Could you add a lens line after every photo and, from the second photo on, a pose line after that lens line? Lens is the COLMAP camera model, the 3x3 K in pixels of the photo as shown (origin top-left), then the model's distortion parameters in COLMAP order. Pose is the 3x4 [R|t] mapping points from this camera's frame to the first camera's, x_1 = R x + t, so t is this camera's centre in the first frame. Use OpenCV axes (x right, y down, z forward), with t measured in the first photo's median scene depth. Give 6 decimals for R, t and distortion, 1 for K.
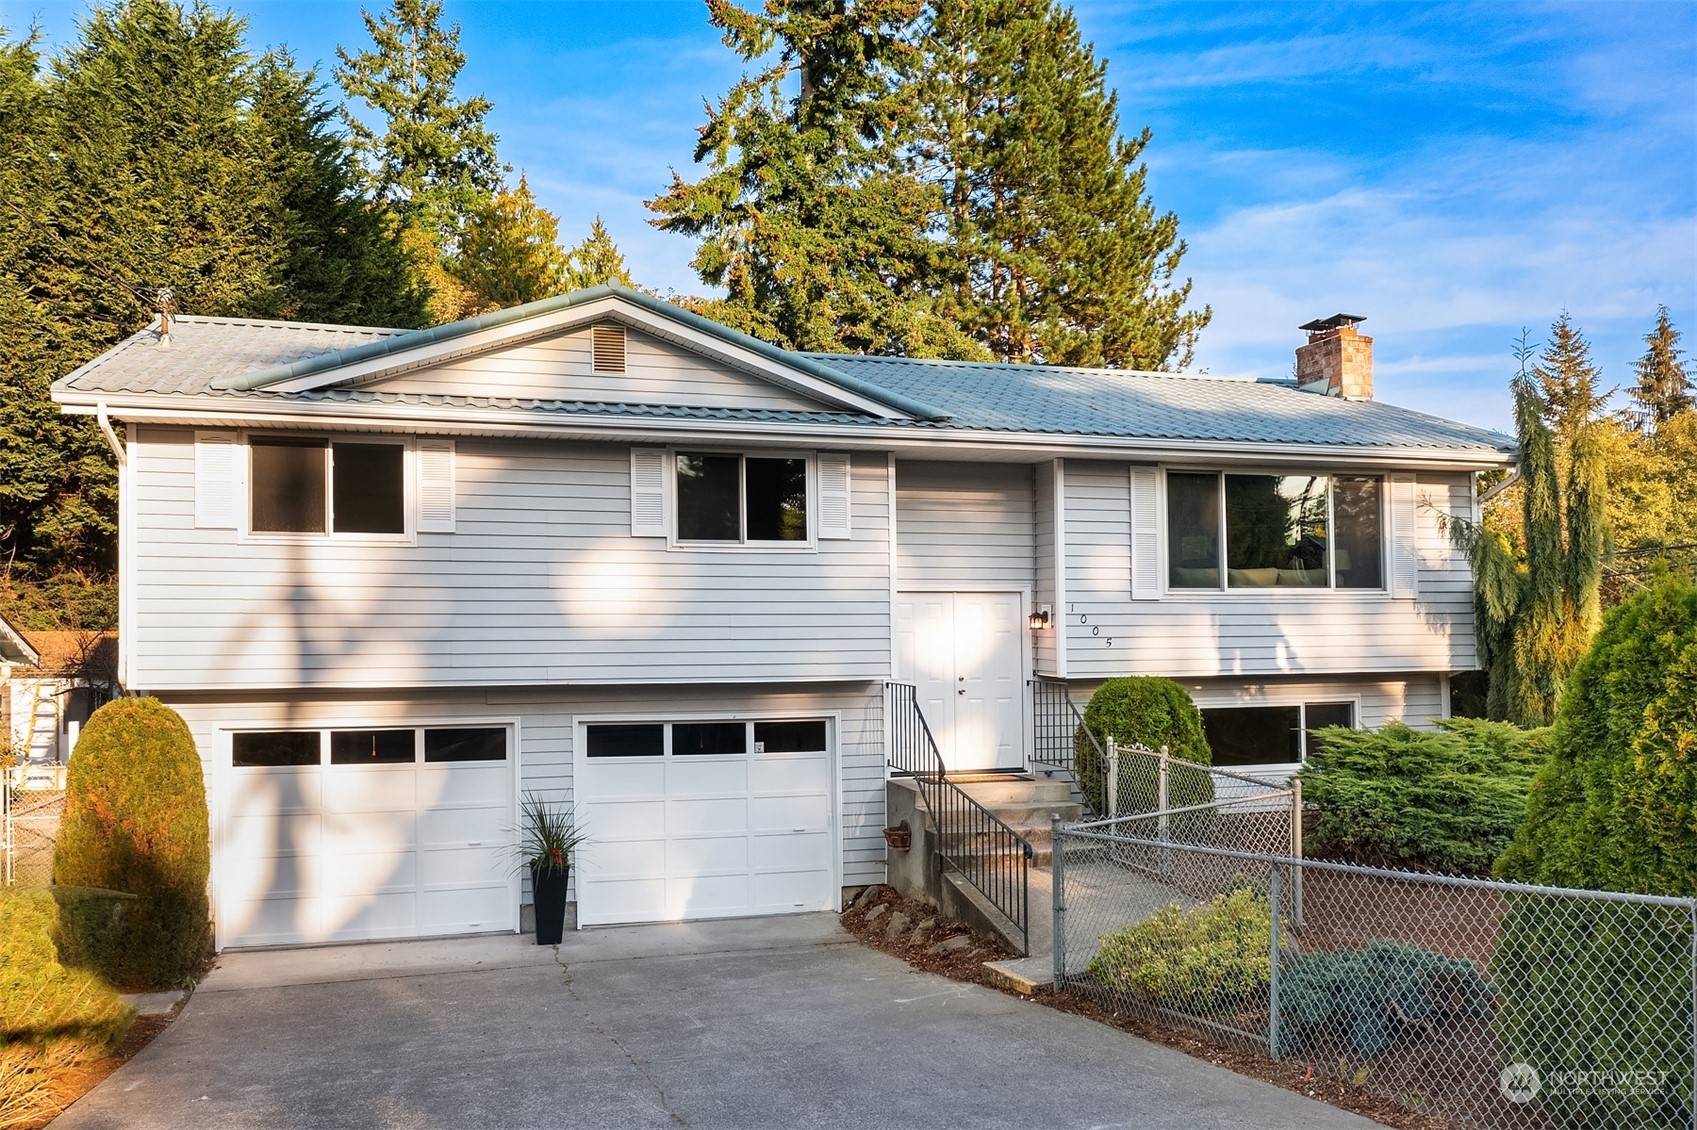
lens RADIAL K [[1357.7, 0, 848.5], [0, 1357.7, 565.0], [0, 0, 1]] dist [0.004982, 0.008713]
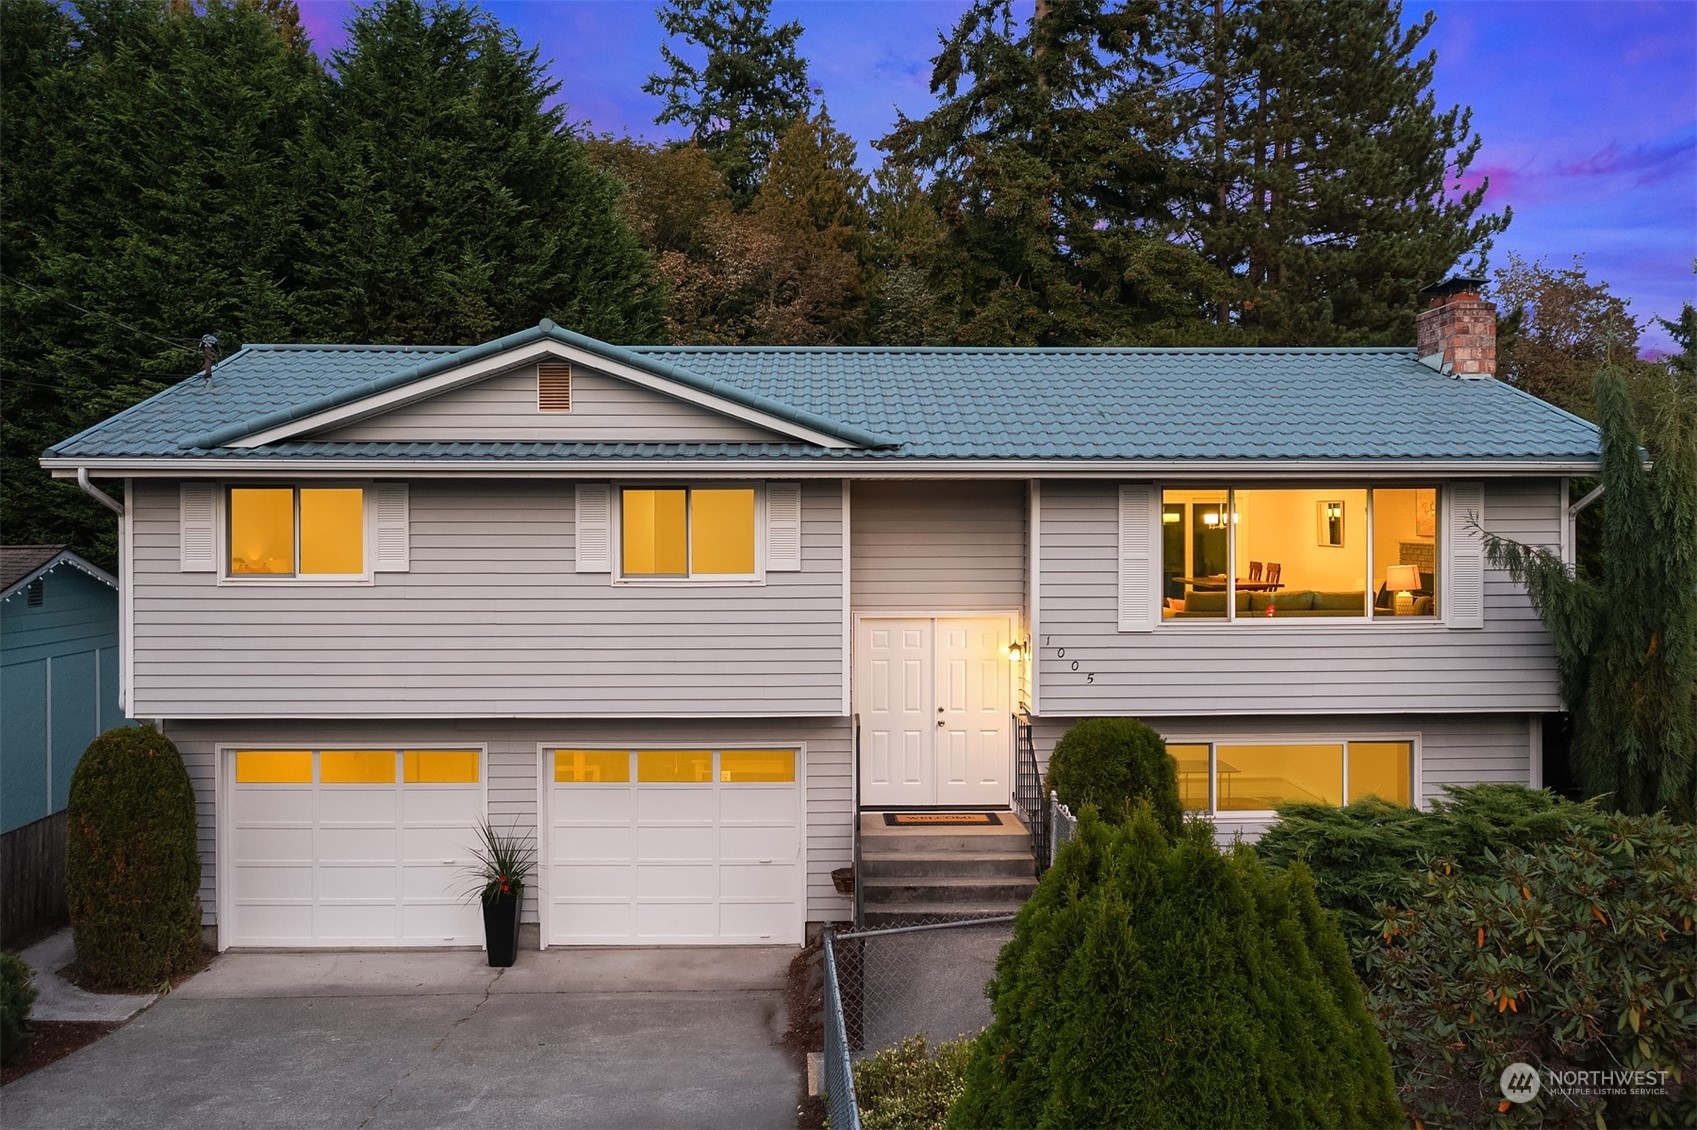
lens RADIAL K [[1377.1, 0, 848.2], [0, 1377.1, 512.8], [0, 0, 1]] dist [0.005444, -0.002616]
pose [[0.964756, -0.003701, -0.263121, 0.219449], [0.012824, 0.999374, 0.032962, -0.069241], [0.262834, -0.035174, 0.964200, 0.045036]]
